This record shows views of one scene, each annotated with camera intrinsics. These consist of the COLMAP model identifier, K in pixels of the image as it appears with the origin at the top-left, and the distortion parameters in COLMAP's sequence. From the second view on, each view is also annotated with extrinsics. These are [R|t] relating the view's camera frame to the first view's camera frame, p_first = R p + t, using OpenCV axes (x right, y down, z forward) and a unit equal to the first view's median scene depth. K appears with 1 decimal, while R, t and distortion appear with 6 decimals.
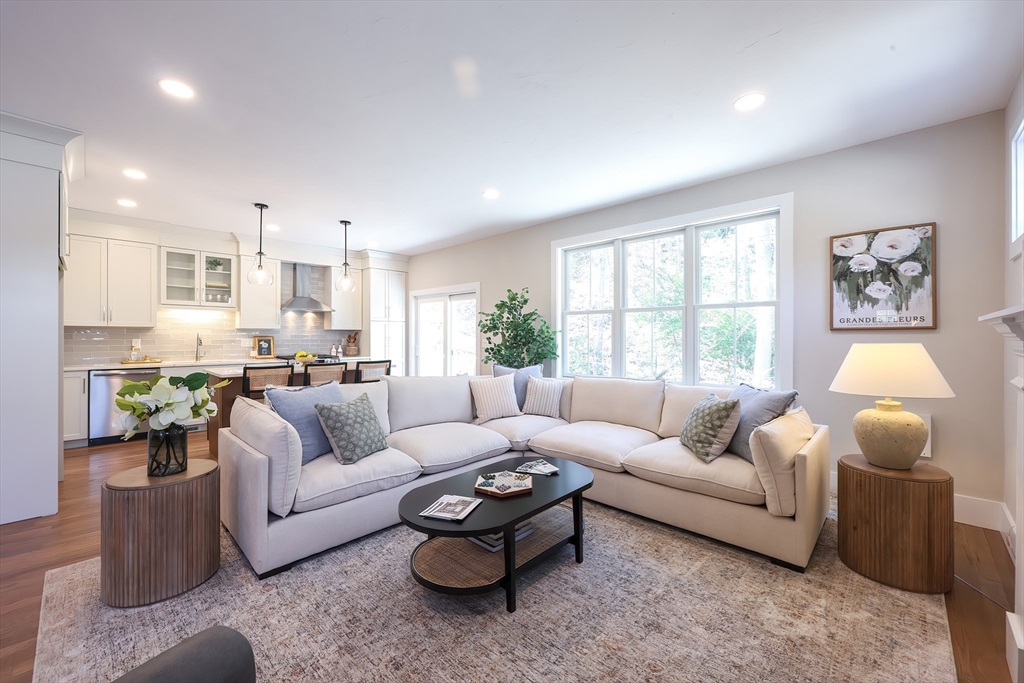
lens RADIAL K [[415.2, 0, 515.4], [0, 415.2, 337.5], [0, 0, 1]] dist [-0.009125, 0.001383]
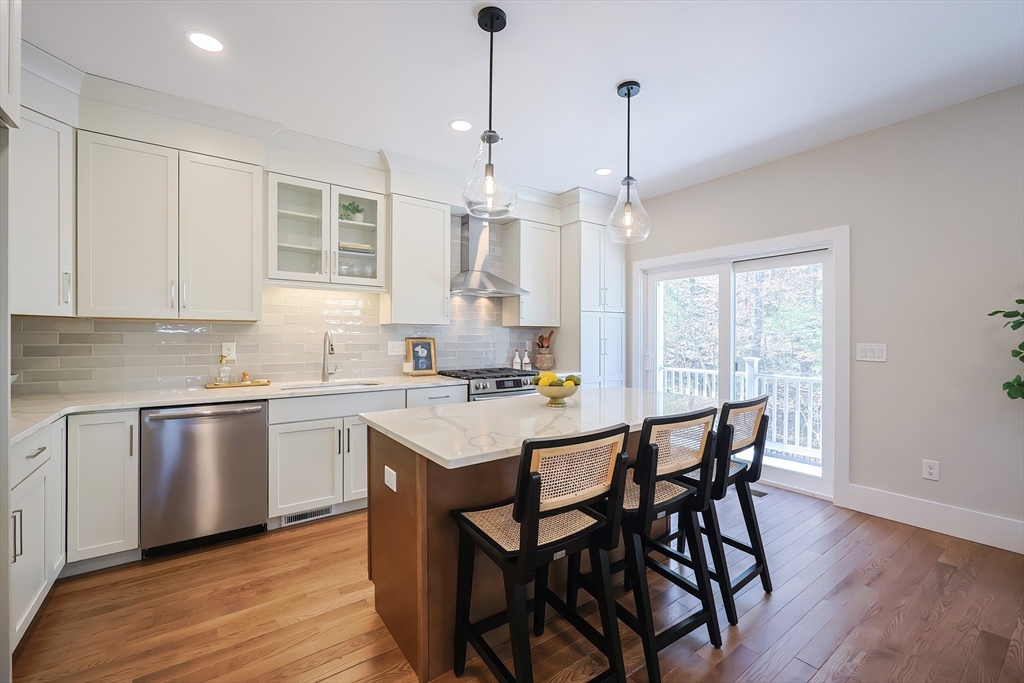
lens RADIAL K [[415.2, 0, 504.9], [0, 415.2, 337.8], [0, 0, 1]] dist [-0.009125, 0.001383]
pose [[0.979690, 0.000440, -0.200516, -0.451607], [-0.000208, 0.999999, 0.001178, -0.003760], [0.200516, -0.001113, 0.979690, 0.537830]]
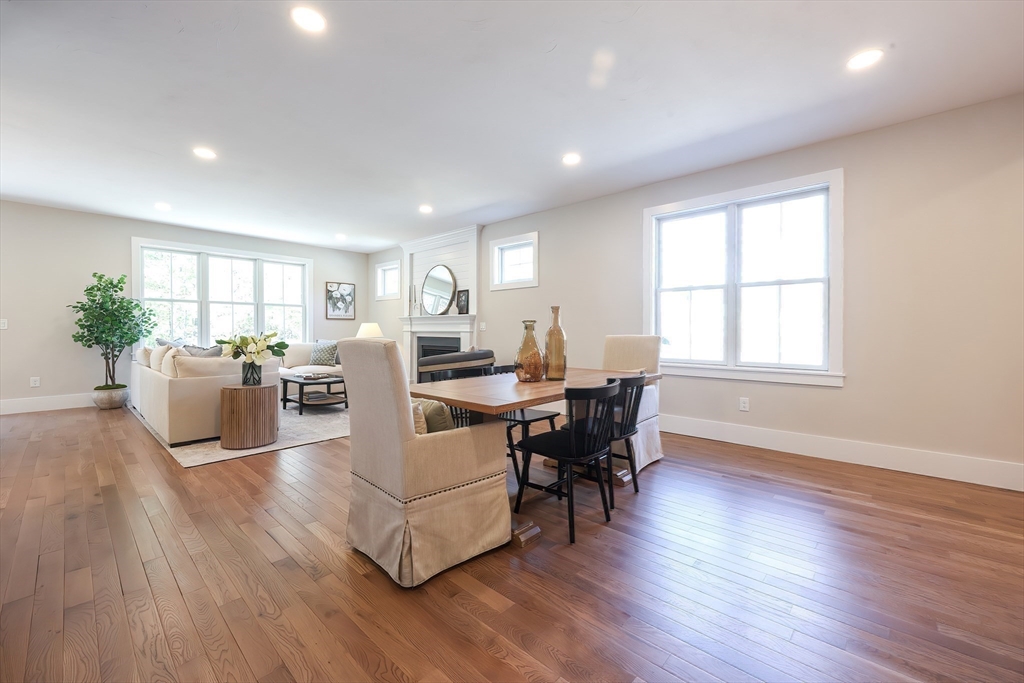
lens RADIAL K [[415.2, 0, 512.0], [0, 415.2, 329.9], [0, 0, 1]] dist [-0.009125, 0.001383]
pose [[-0.019645, 0.002089, 0.999805, -1.108620], [-0.000223, 0.999998, -0.002094, 0.033251], [-0.999807, -0.000264, -0.019644, -0.046949]]
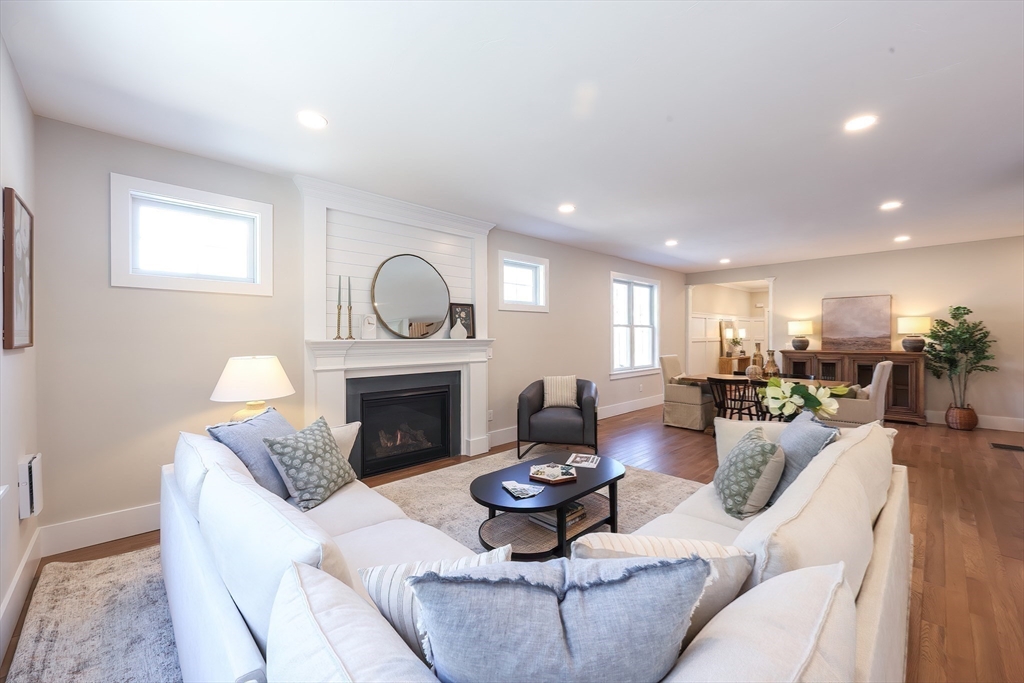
lens RADIAL K [[415.2, 0, 512.2], [0, 415.2, 341.0], [0, 0, 1]] dist [-0.009125, 0.001383]
pose [[-0.999489, 0.005041, 0.031561, 0.036548], [0.005461, 0.999897, 0.013236, -0.021846], [-0.031491, 0.013402, -0.999414, 0.991222]]
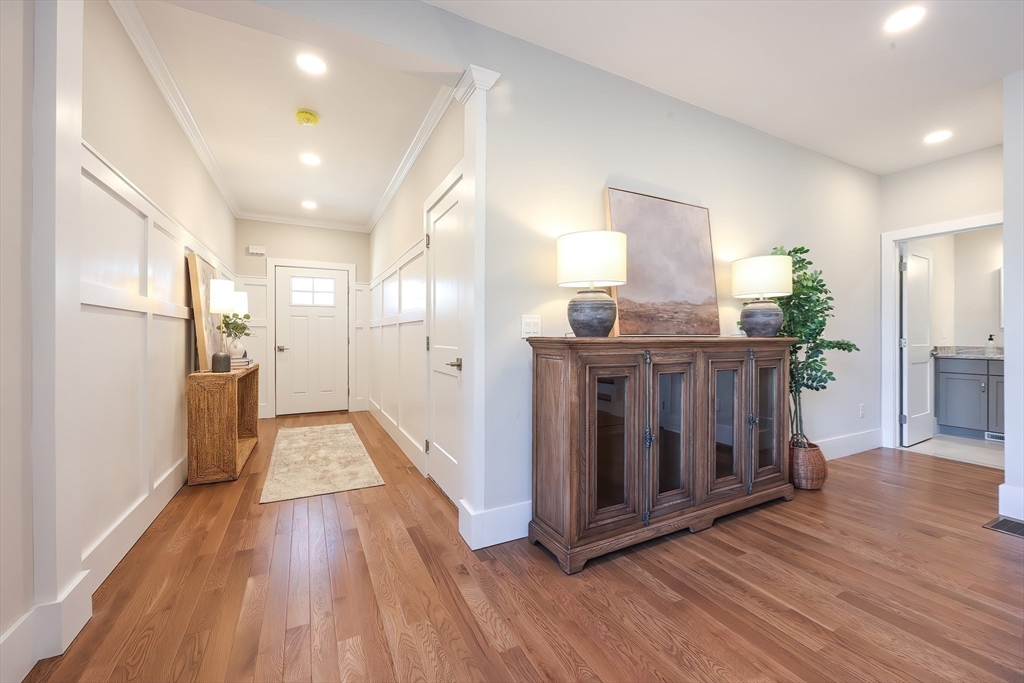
lens RADIAL K [[415.2, 0, 518.9], [0, 415.2, 338.1], [0, 0, 1]] dist [-0.009125, 0.001383]
pose [[-0.314242, 0.000702, -0.949343, -0.479690], [-0.005222, 0.999983, 0.002468, 0.033796], [0.949328, 0.005733, -0.314233, -0.381038]]
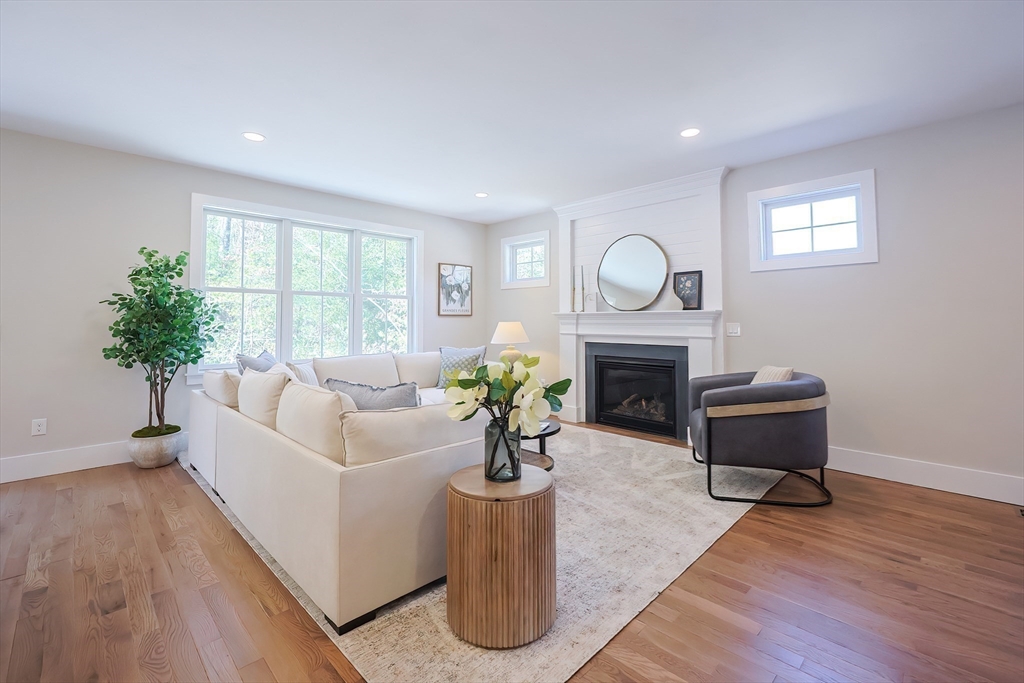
lens RADIAL K [[446.8, 0, 510.6], [0, 446.8, 295.5], [0, 0, 1]] dist [-0.017240, 0.000458]
pose [[0.024191, 0.055815, 0.998148, -0.707834], [0.003892, 0.998427, -0.055925, 0.002474], [-0.999700, 0.005237, 0.023935, 0.407196]]
